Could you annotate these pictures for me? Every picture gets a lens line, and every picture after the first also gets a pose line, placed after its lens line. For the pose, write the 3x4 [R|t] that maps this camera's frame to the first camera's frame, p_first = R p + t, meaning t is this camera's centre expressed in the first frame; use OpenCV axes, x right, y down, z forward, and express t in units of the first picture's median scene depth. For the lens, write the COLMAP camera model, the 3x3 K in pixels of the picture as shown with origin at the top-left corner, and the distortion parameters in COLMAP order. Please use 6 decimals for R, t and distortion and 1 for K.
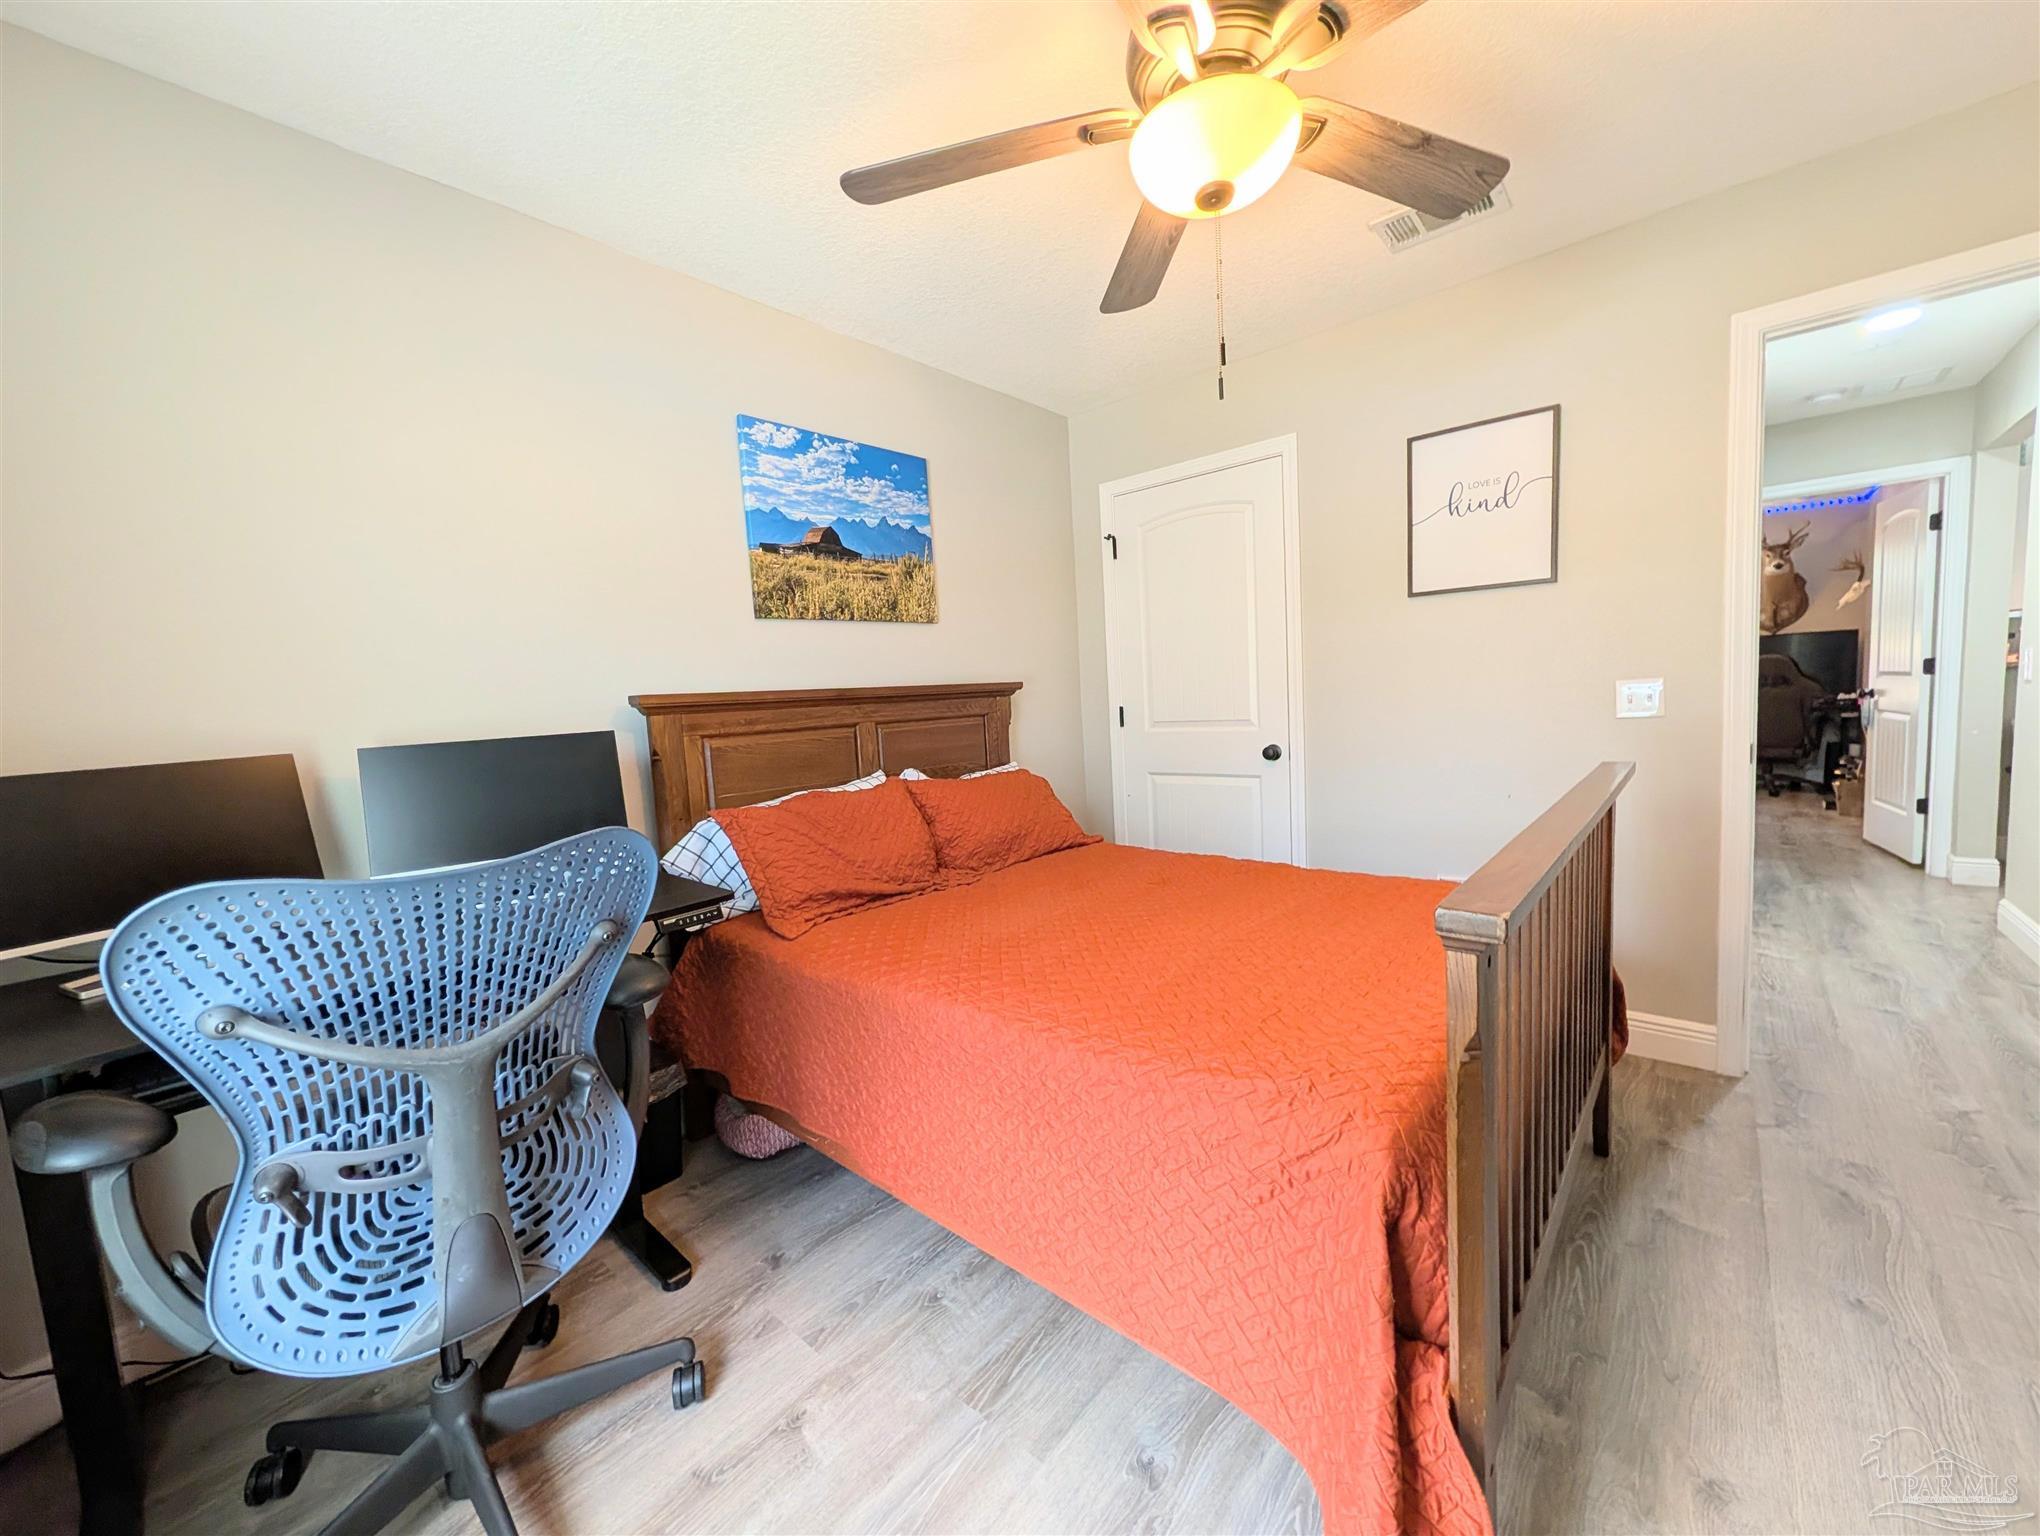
lens RADIAL K [[784.2, 0, 1027.7], [0, 784.2, 765.9], [0, 0, 1]] dist [0.001780, 0.000092]
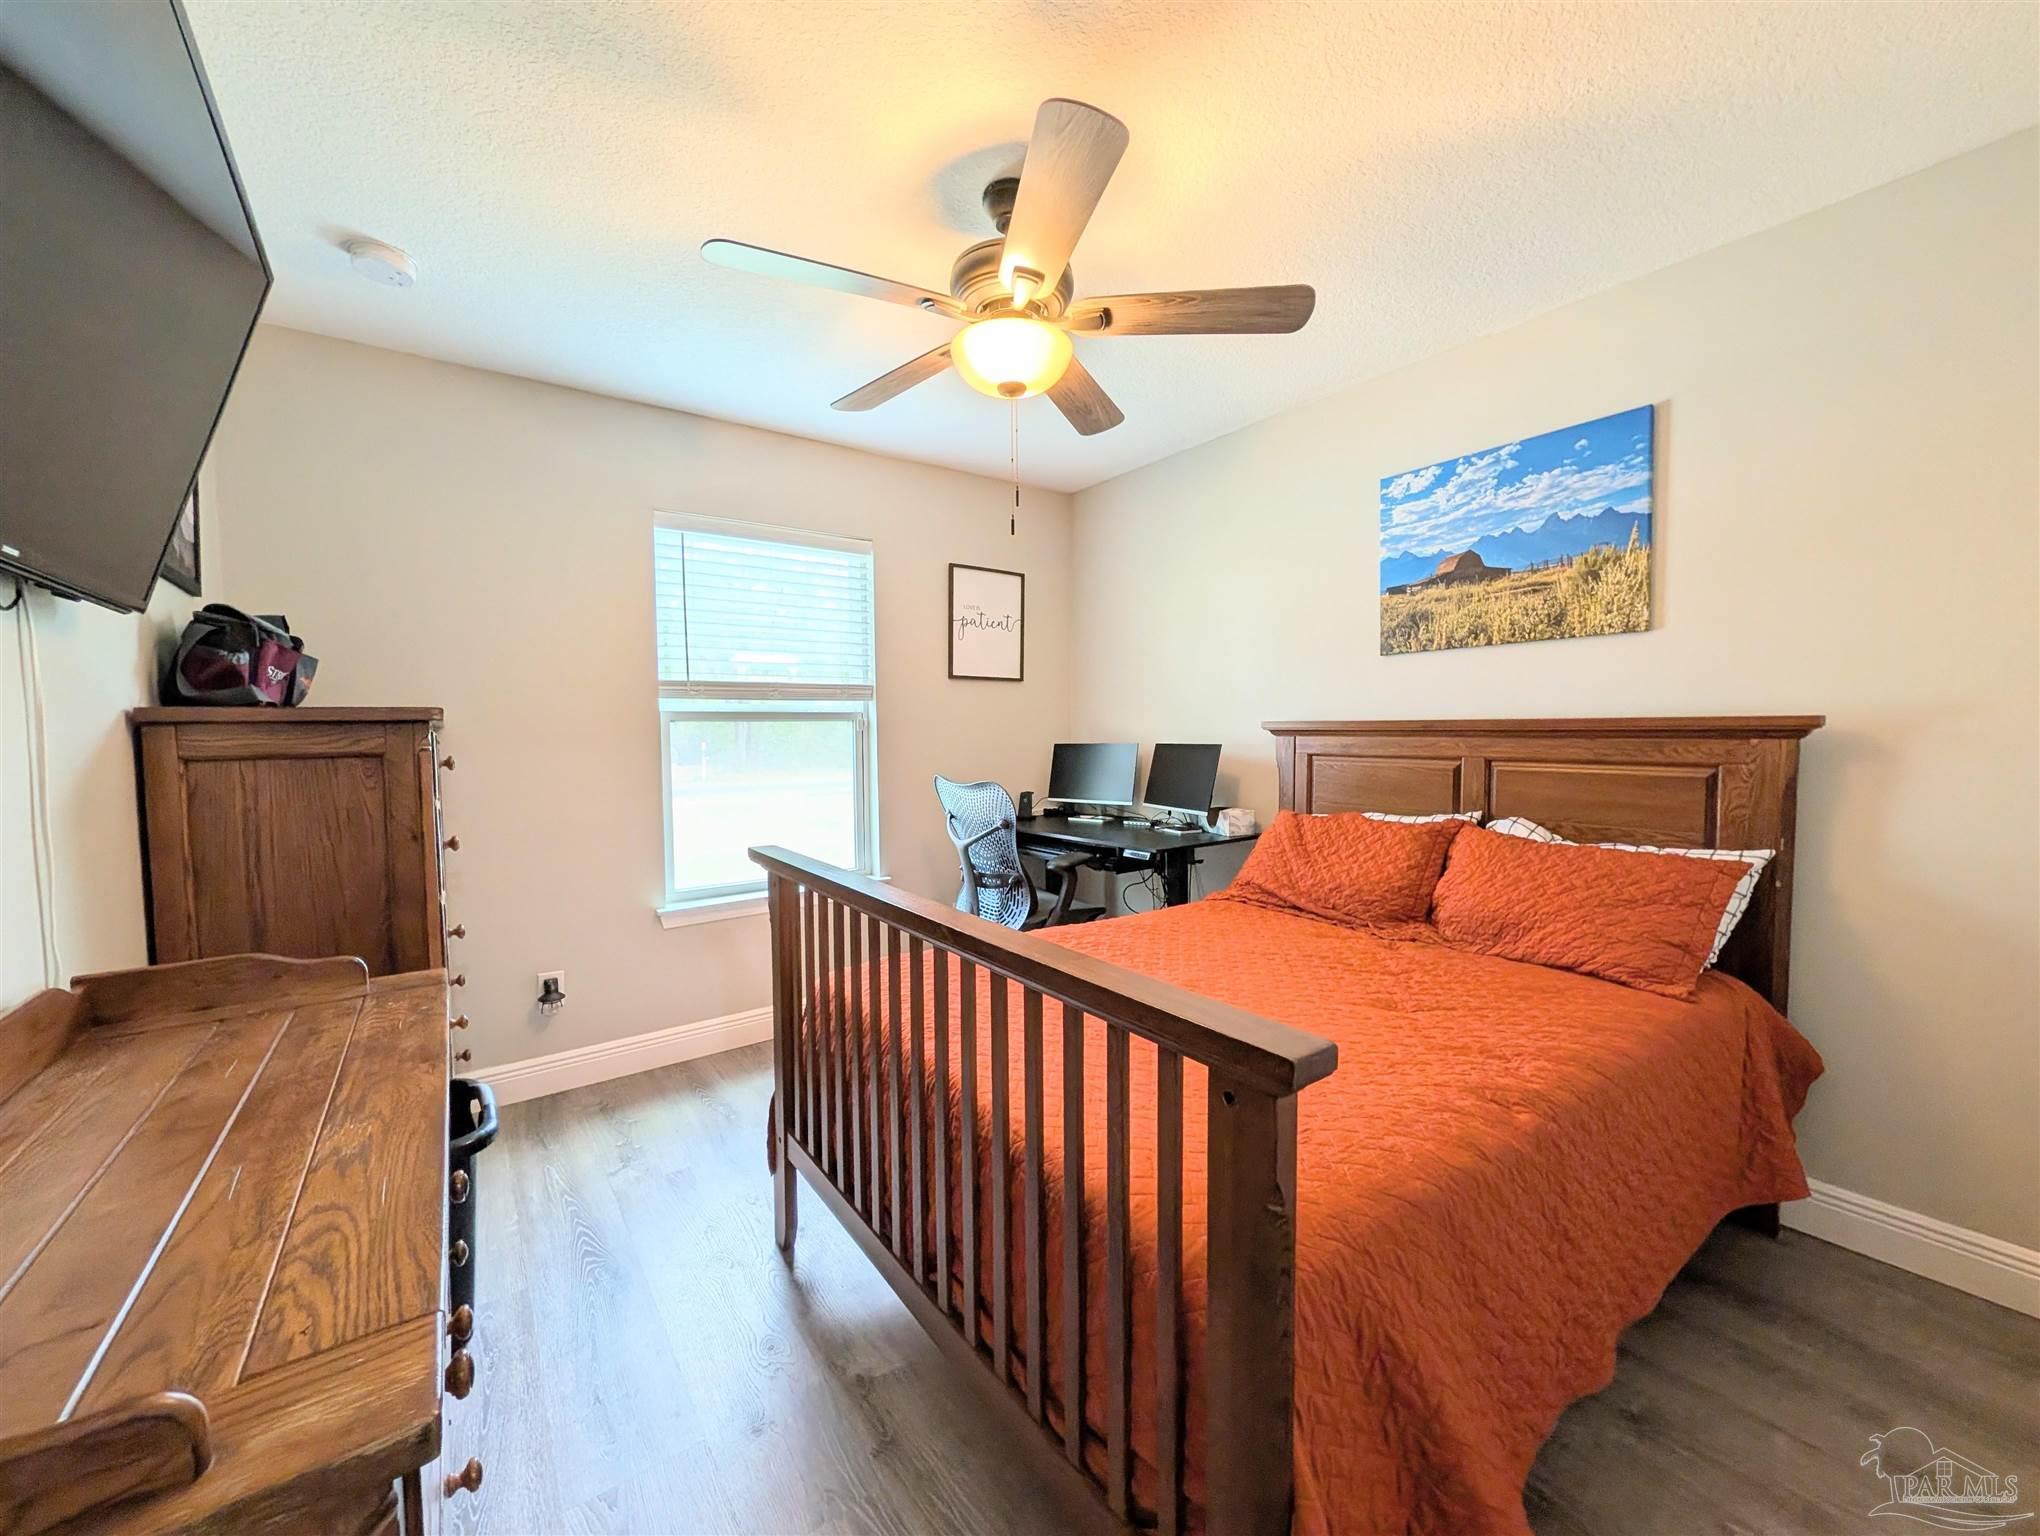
lens RADIAL K [[784.2, 0, 1017.2], [0, 784.2, 767.4], [0, 0, 1]] dist [0.001780, 0.000092]
pose [[-0.220746, 0.100619, -0.970127, 0.827485], [-0.074935, 0.989975, 0.119728, -0.117152], [0.972448, 0.099126, -0.210993, 0.697894]]
